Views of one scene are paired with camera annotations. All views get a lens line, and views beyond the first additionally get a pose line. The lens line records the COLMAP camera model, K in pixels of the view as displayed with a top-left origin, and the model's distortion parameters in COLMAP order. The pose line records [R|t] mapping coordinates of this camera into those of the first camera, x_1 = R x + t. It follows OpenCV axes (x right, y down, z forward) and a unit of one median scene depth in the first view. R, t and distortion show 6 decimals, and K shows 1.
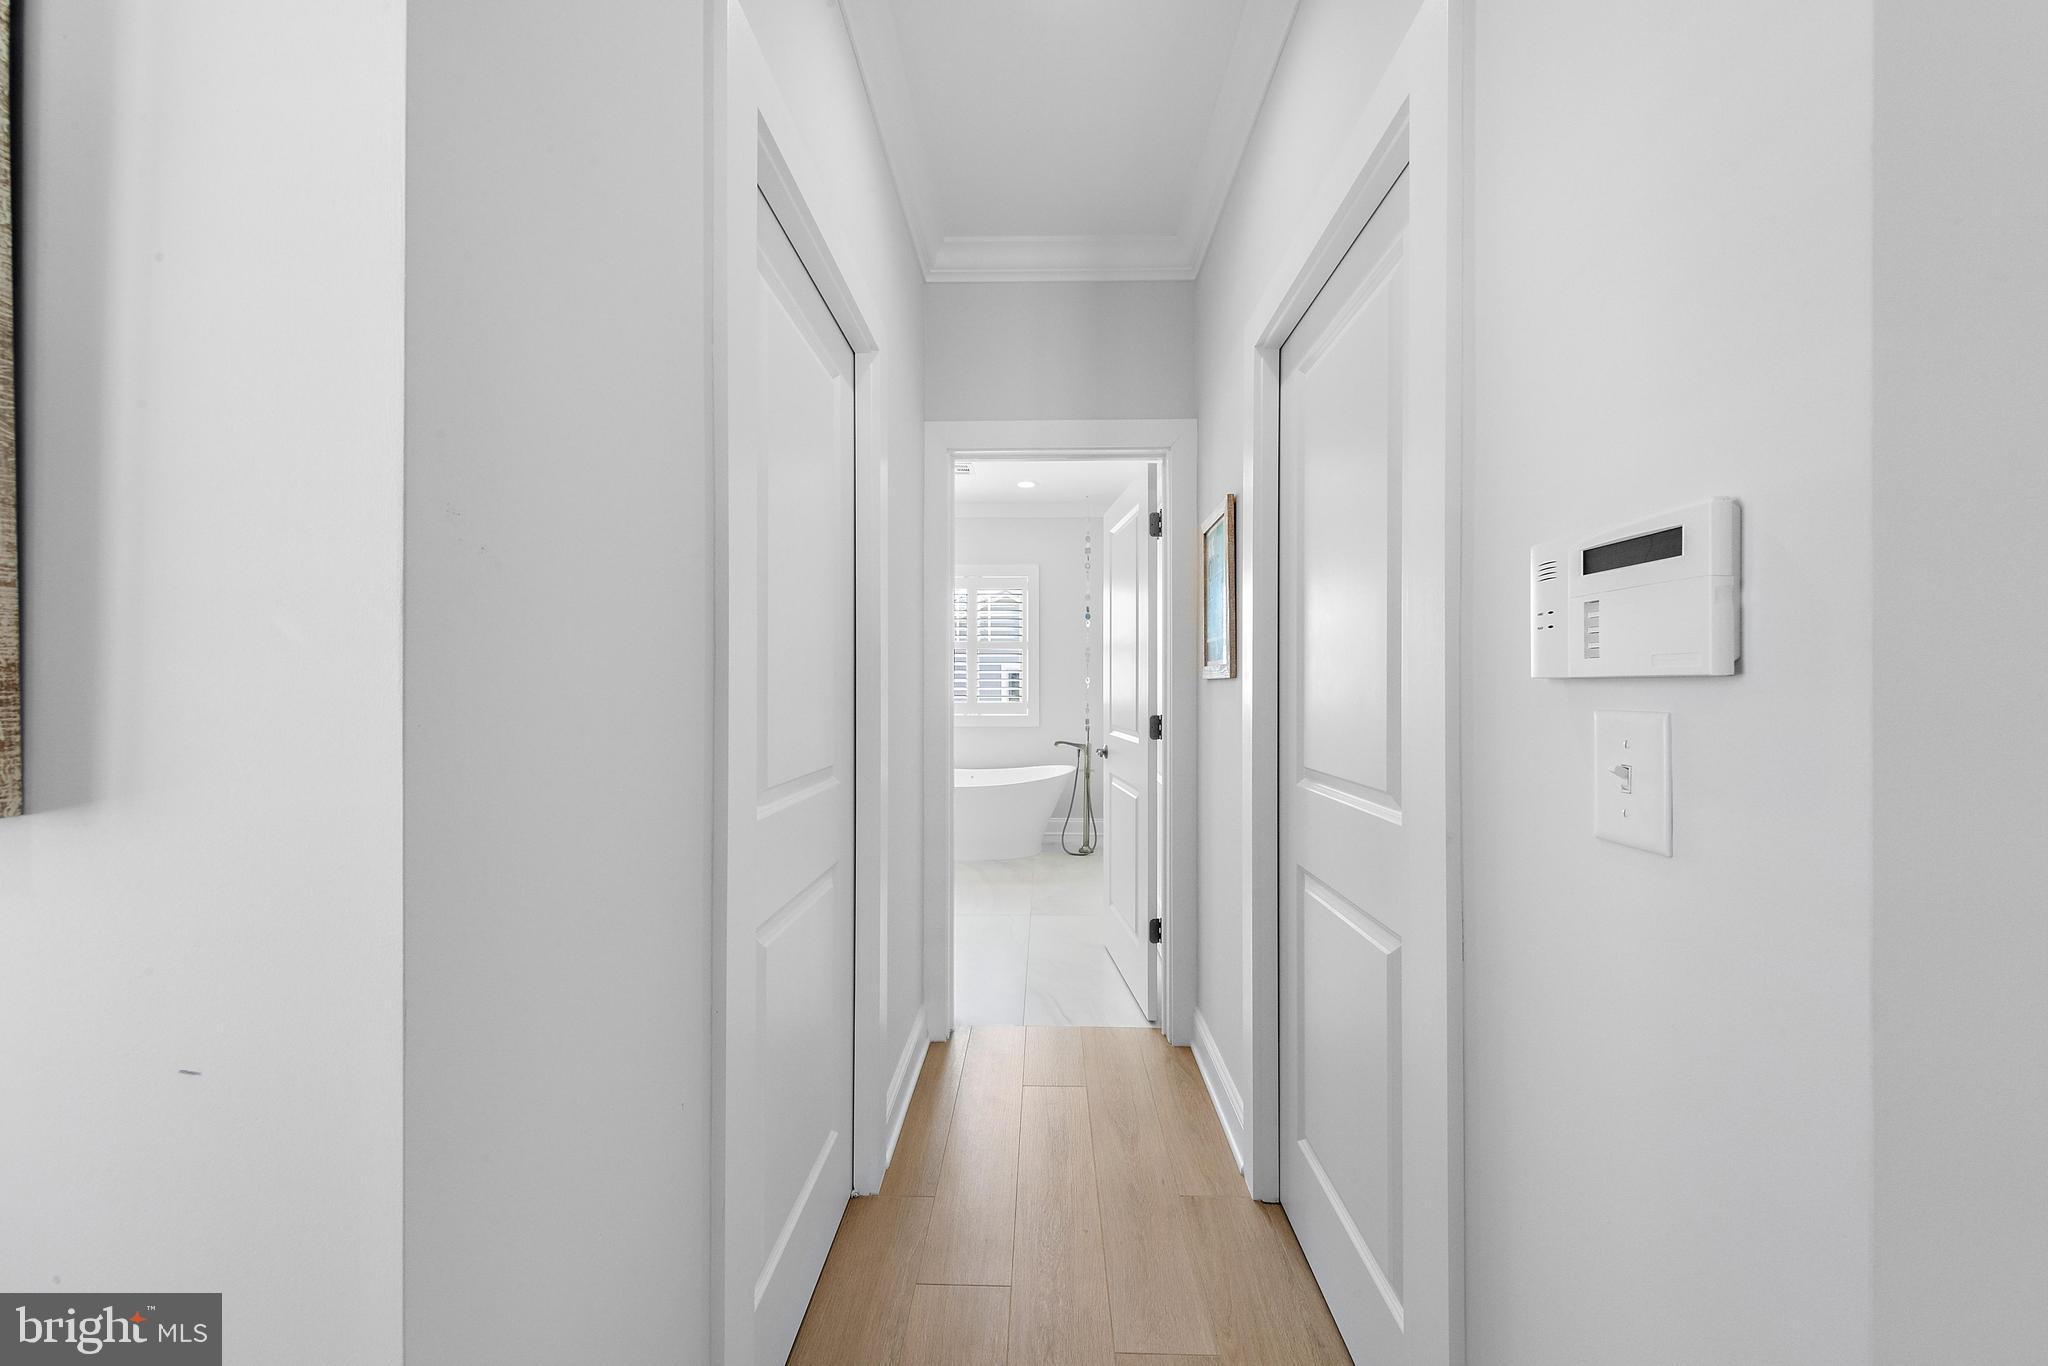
lens RADIAL K [[679.5, 0, 1026.0], [0, 679.5, 679.7], [0, 0, 1]] dist [0.006572, -0.000024]
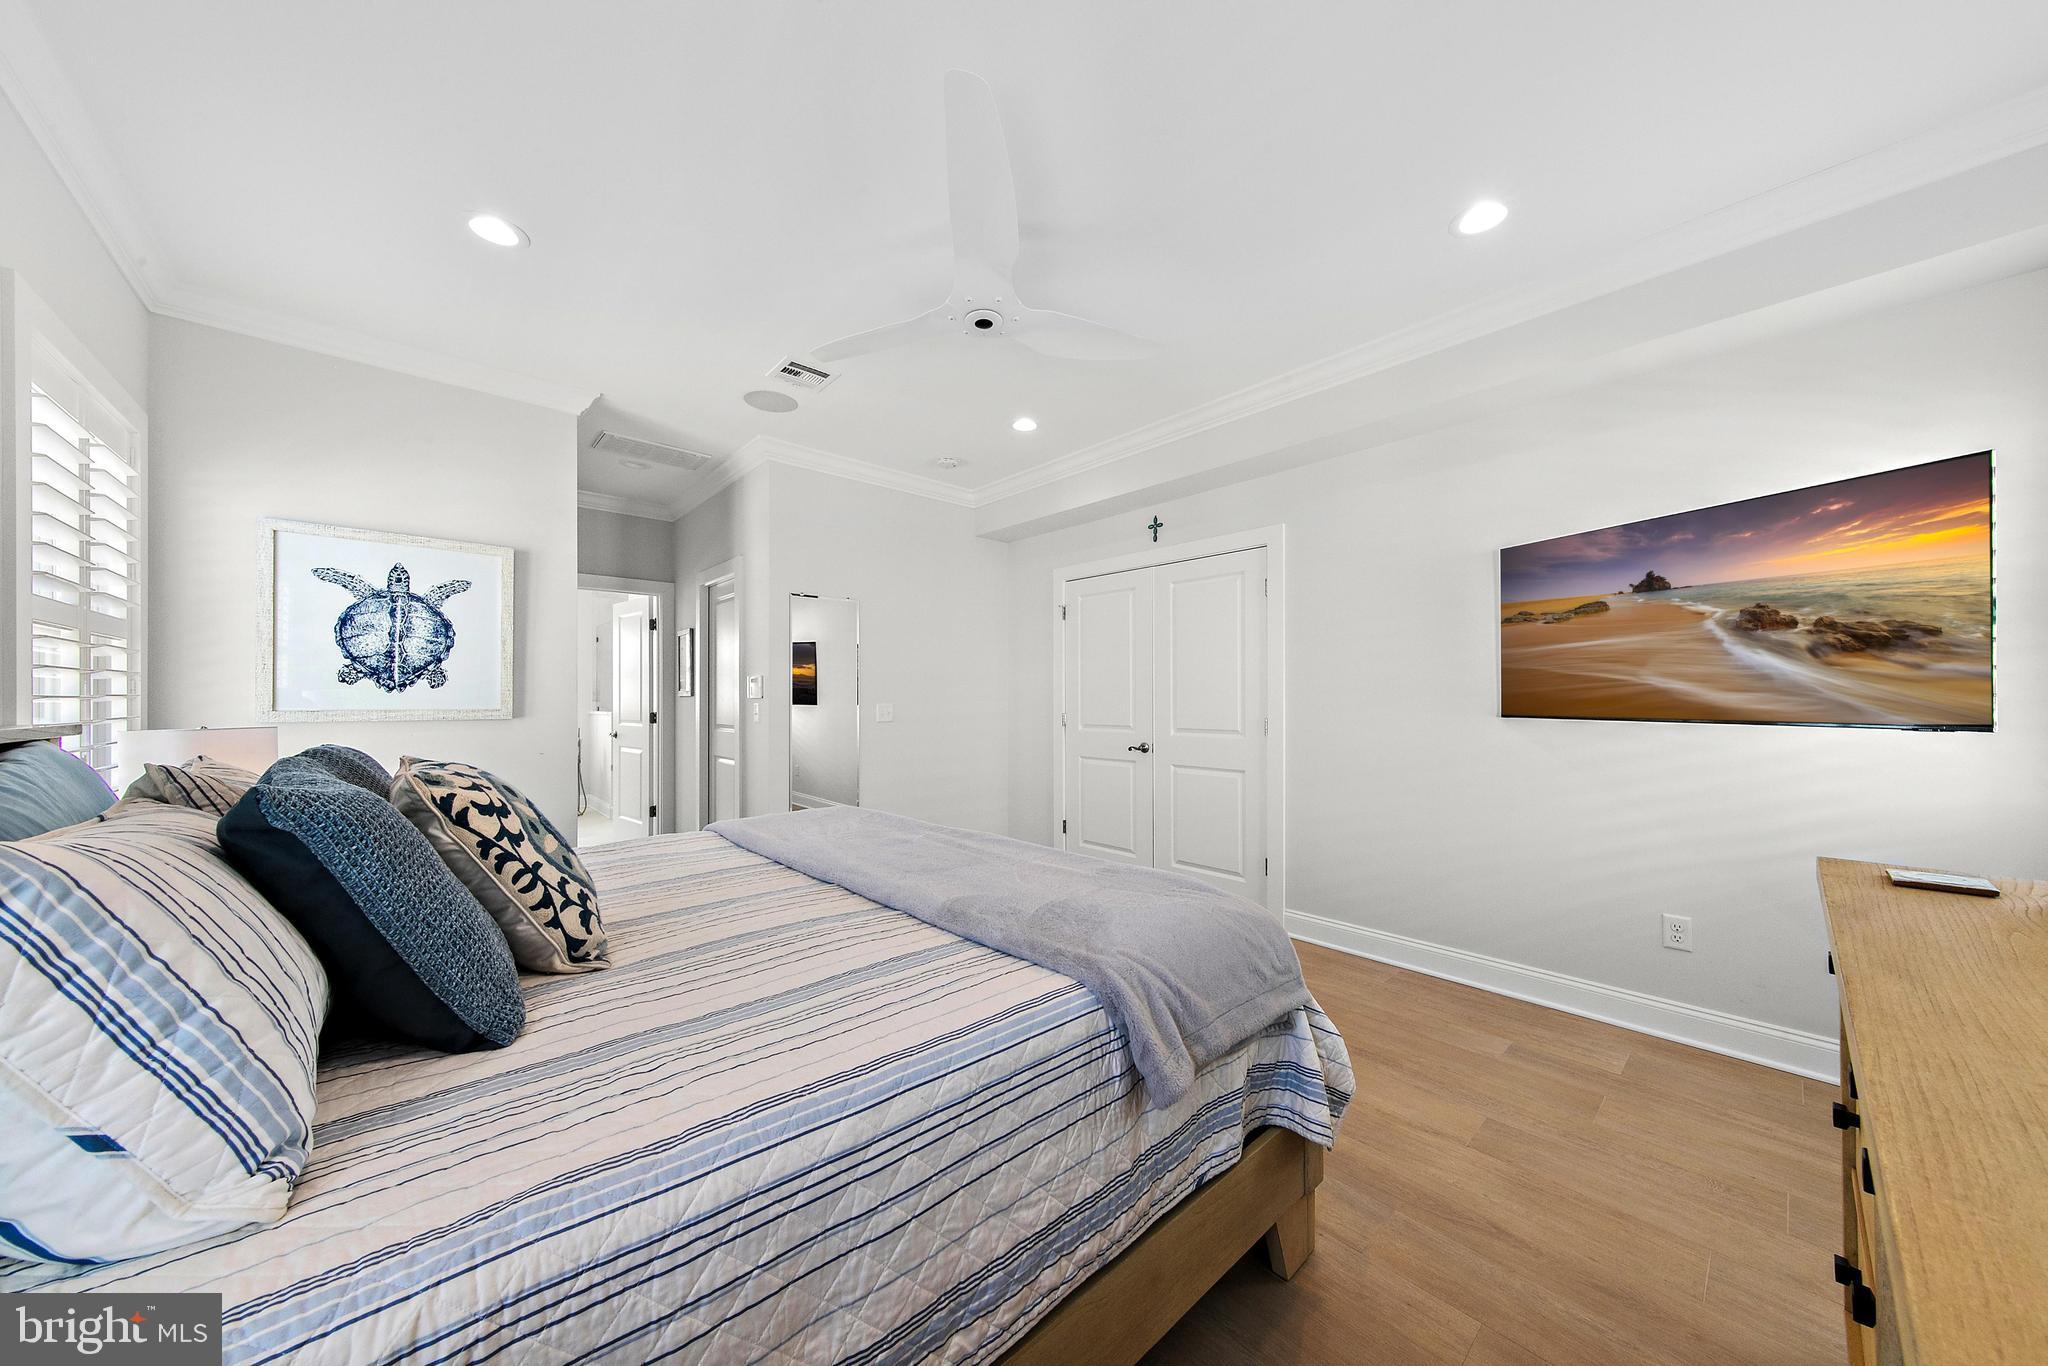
lens RADIAL K [[679.5, 0, 1023.8], [0, 679.5, 694.4], [0, 0, 1]] dist [0.006572, -0.000024]
pose [[0.723676, 0.004212, 0.690127, -0.469456], [-0.000933, 0.999986, -0.005124, 0.003691], [-0.690140, 0.003065, 0.723670, -1.444525]]
